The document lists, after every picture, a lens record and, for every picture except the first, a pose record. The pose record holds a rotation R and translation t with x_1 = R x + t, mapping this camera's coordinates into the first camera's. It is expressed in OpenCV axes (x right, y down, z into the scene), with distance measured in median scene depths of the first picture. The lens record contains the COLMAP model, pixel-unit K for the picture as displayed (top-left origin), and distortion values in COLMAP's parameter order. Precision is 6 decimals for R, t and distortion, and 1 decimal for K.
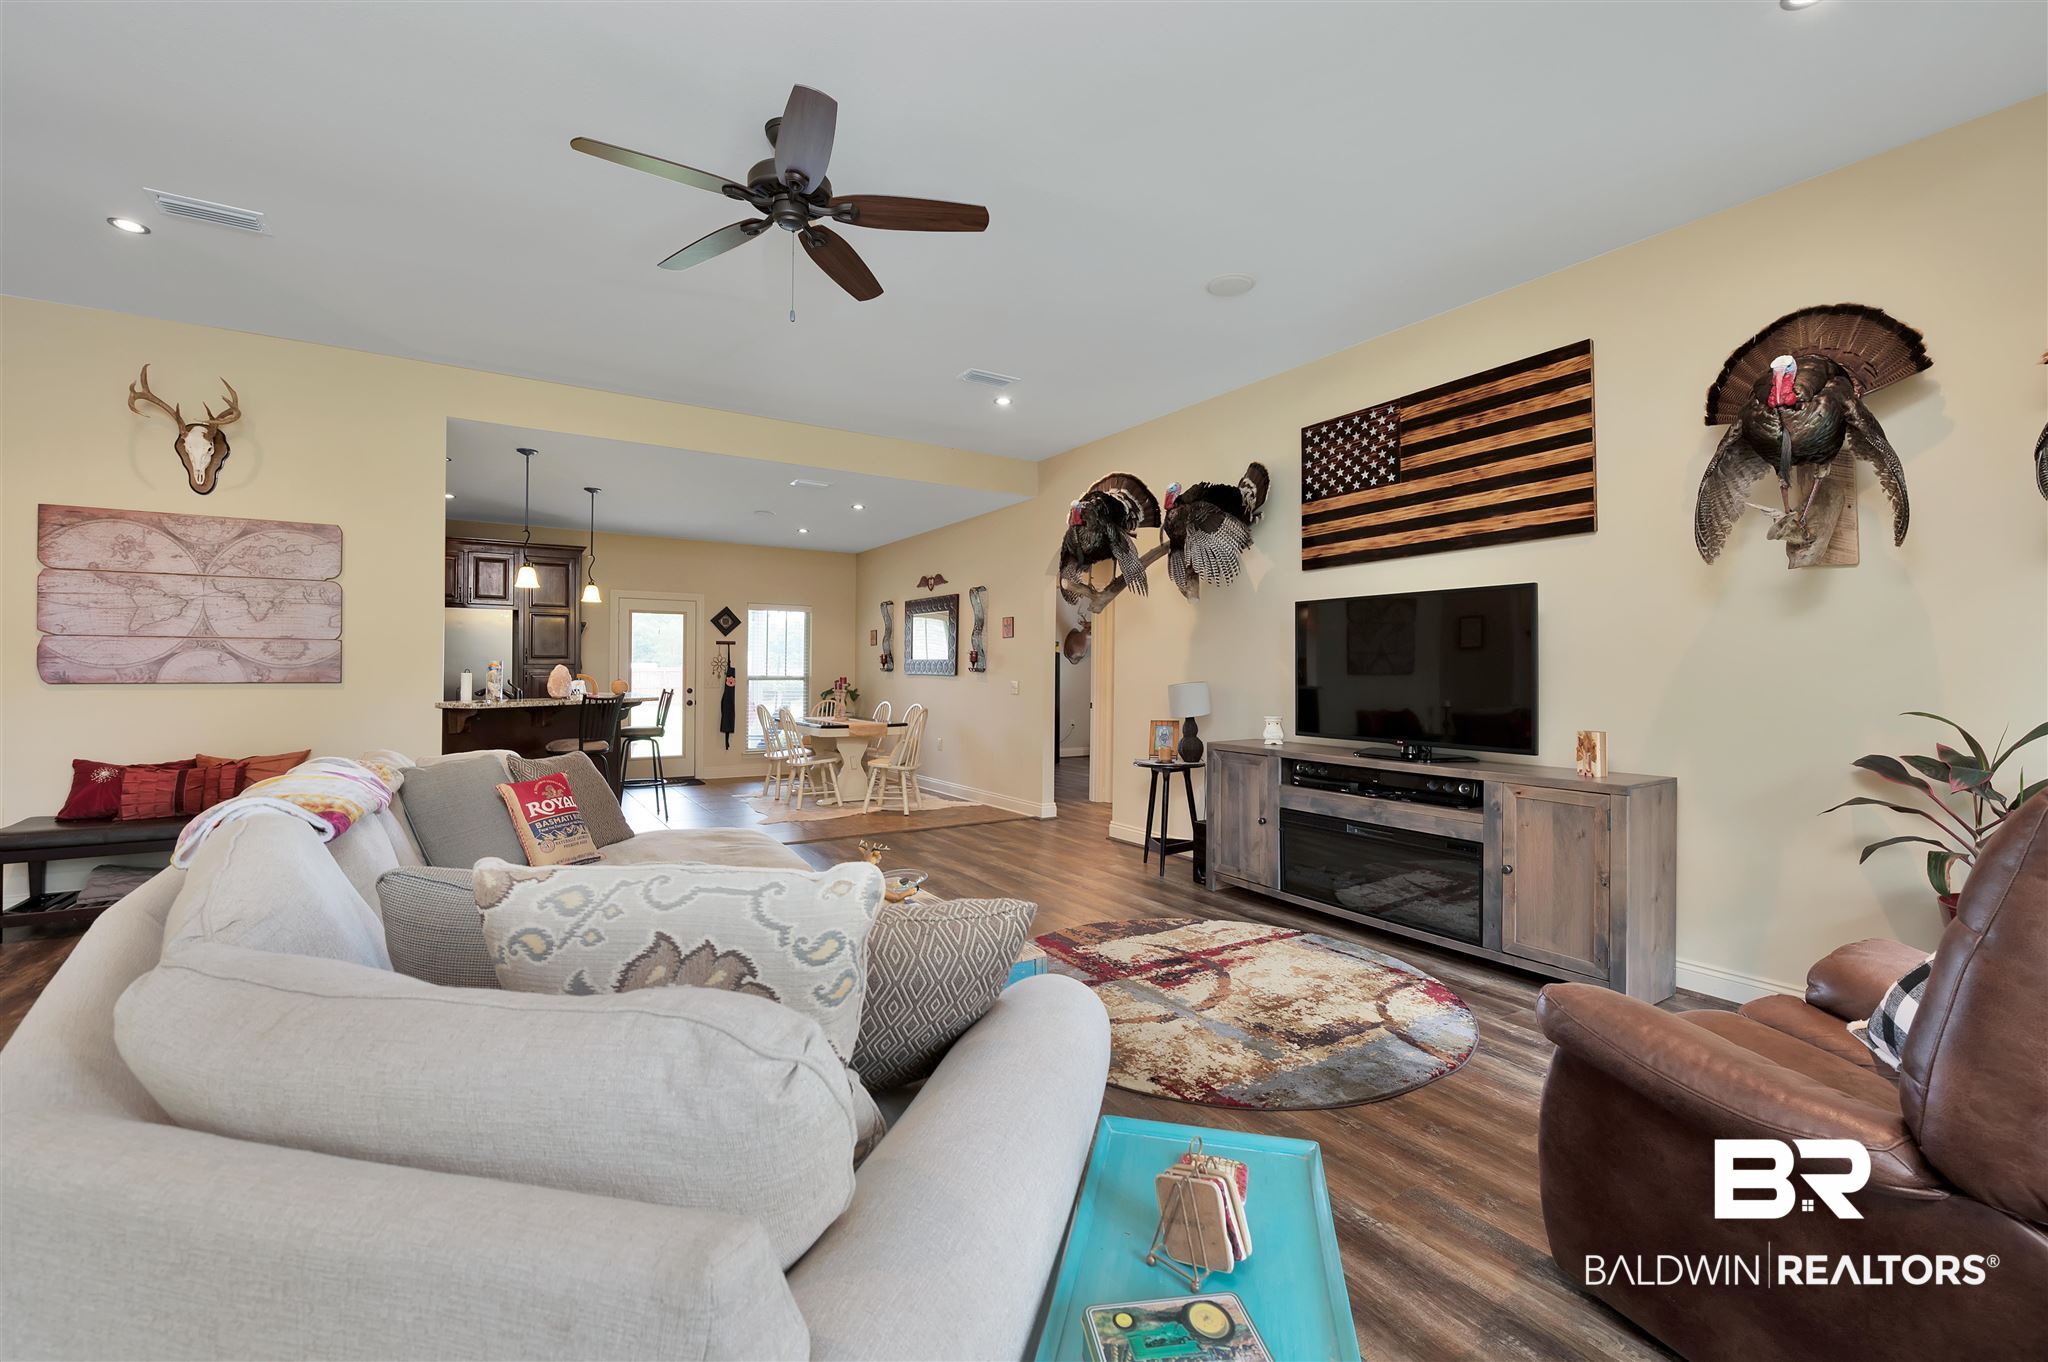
lens RADIAL K [[844.0, 0, 1016.7], [0, 844.0, 664.9], [0, 0, 1]] dist [-0.014533, -0.000382]
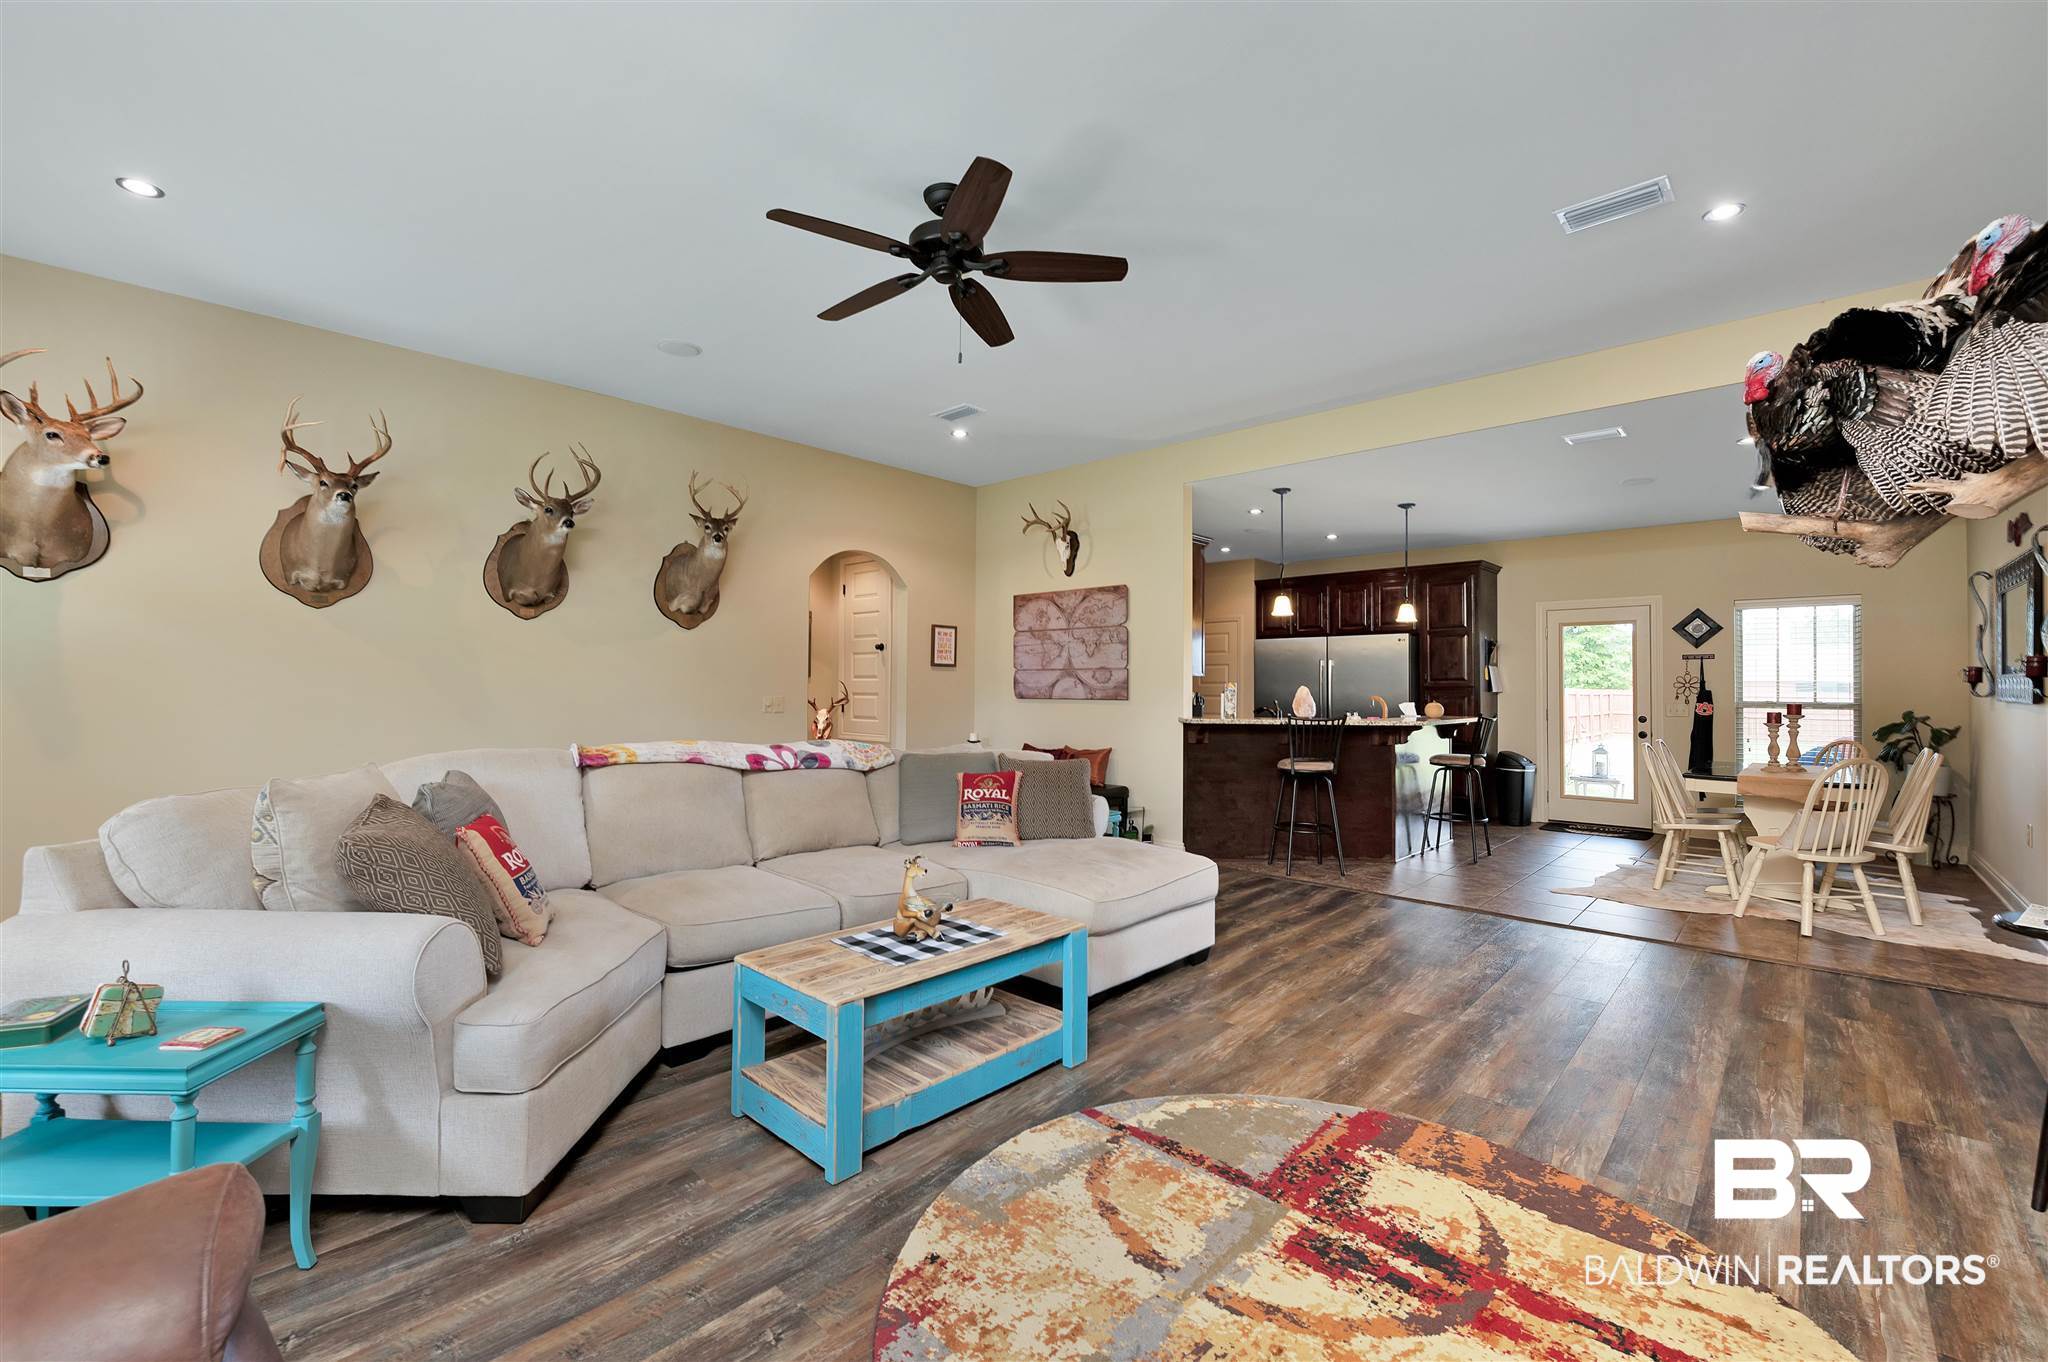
lens RADIAL K [[844.0, 0, 1018.6], [0, 844.0, 689.2], [0, 0, 1]] dist [-0.014533, -0.000382]
pose [[0.251513, -0.001746, -0.967852, 0.516788], [0.001644, 0.999998, -0.001377, 0.005724], [0.967853, -0.001245, 0.251515, 0.527410]]
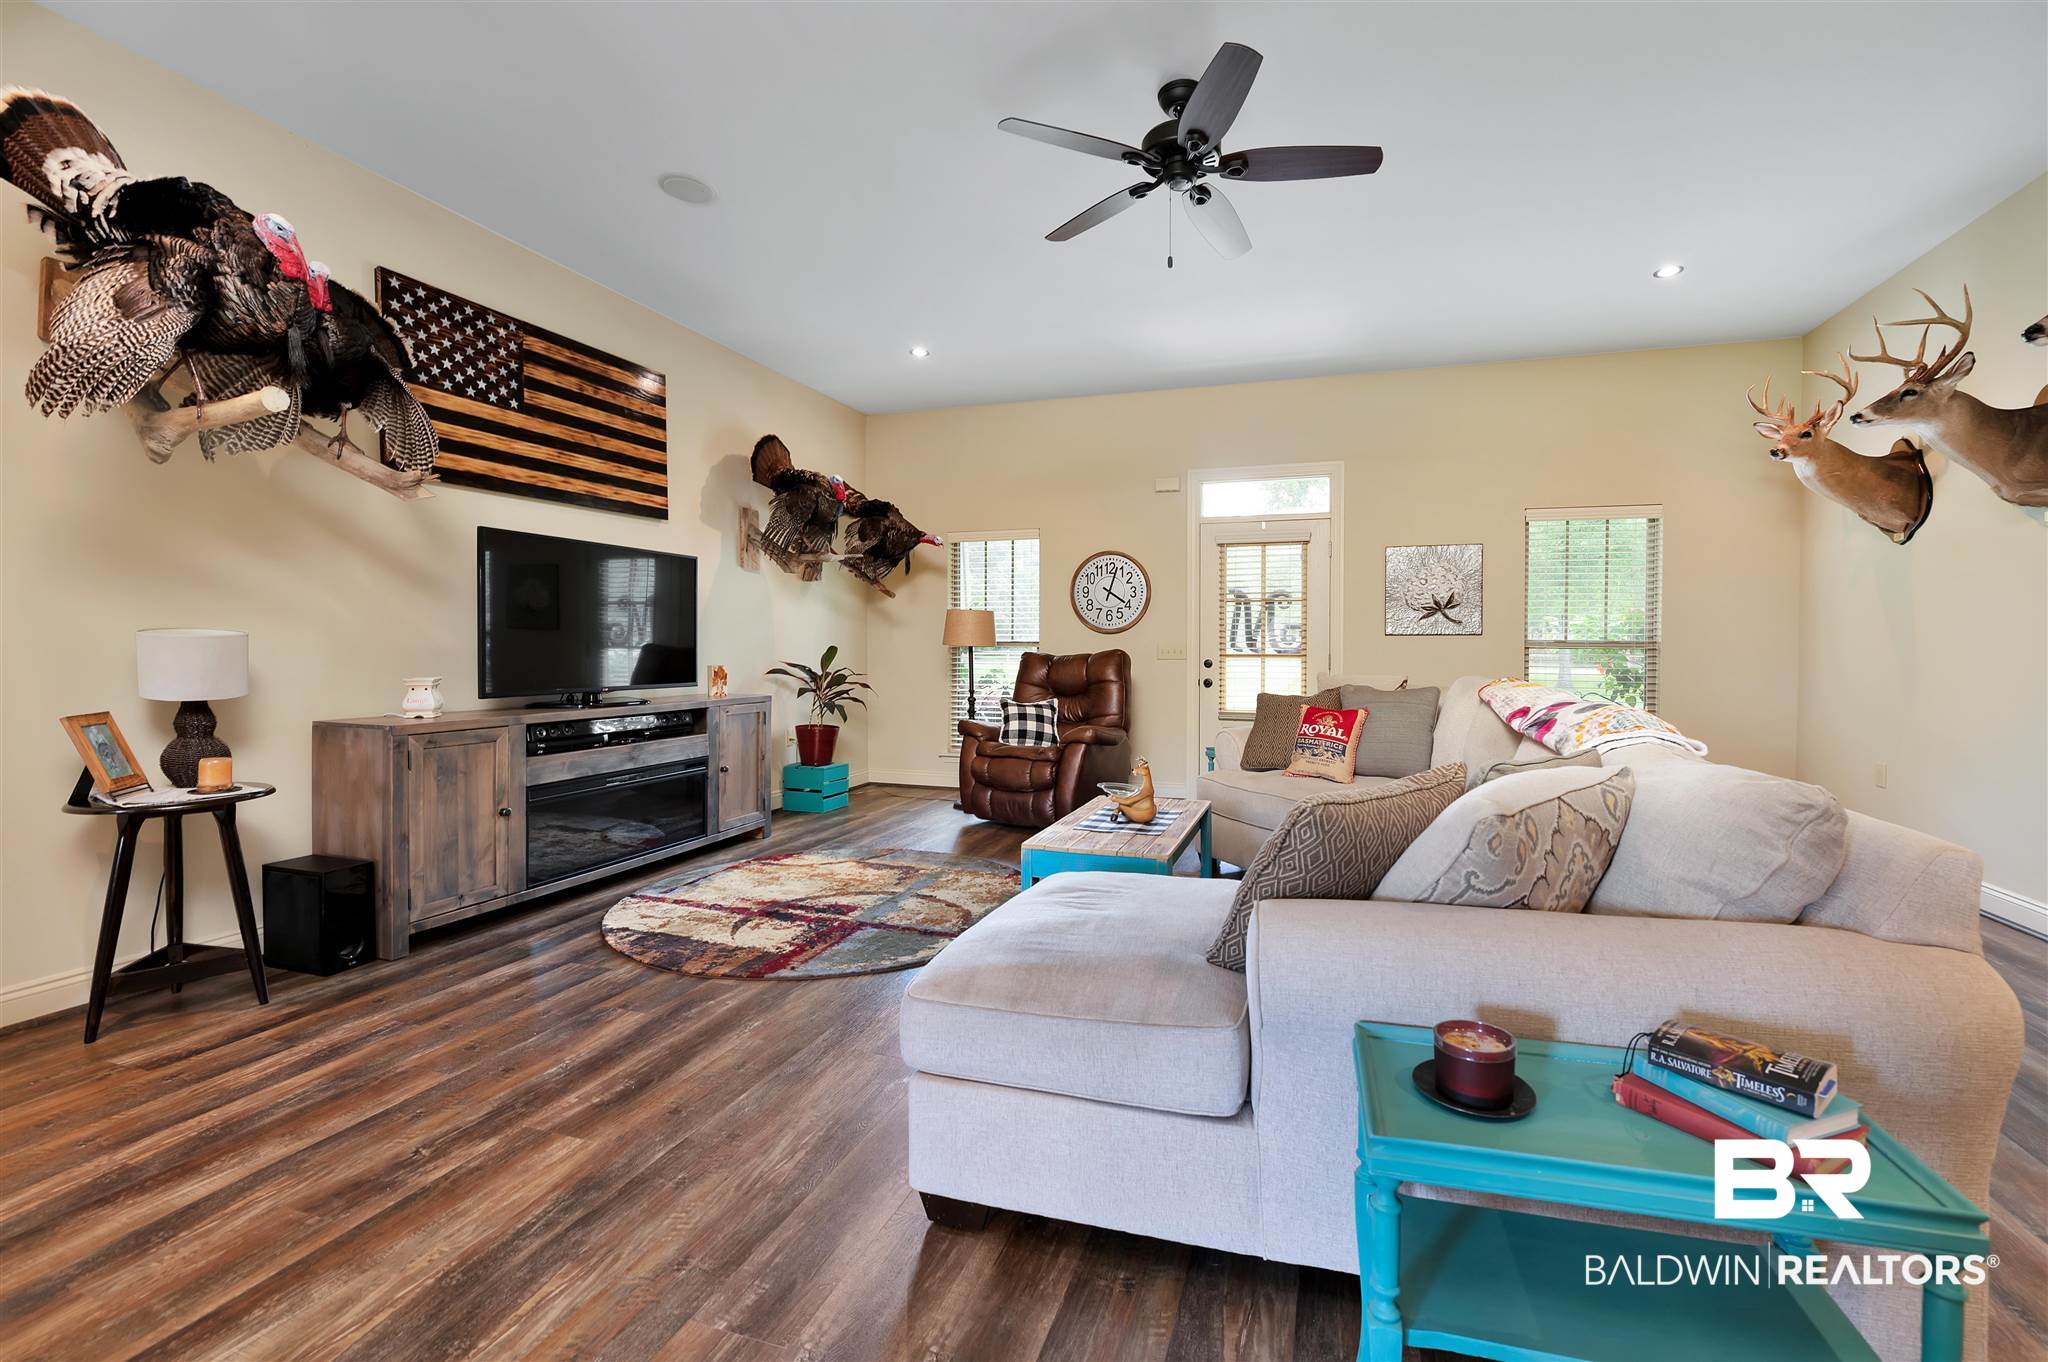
lens RADIAL K [[844.0, 0, 1041.2], [0, 844.0, 662.1], [0, 0, 1]] dist [-0.014533, -0.000382]
pose [[-0.620822, -0.017509, 0.783756, -0.627847], [-0.009205, 0.999844, 0.015045, 0.036316], [-0.783897, 0.002126, -0.620887, 1.142201]]
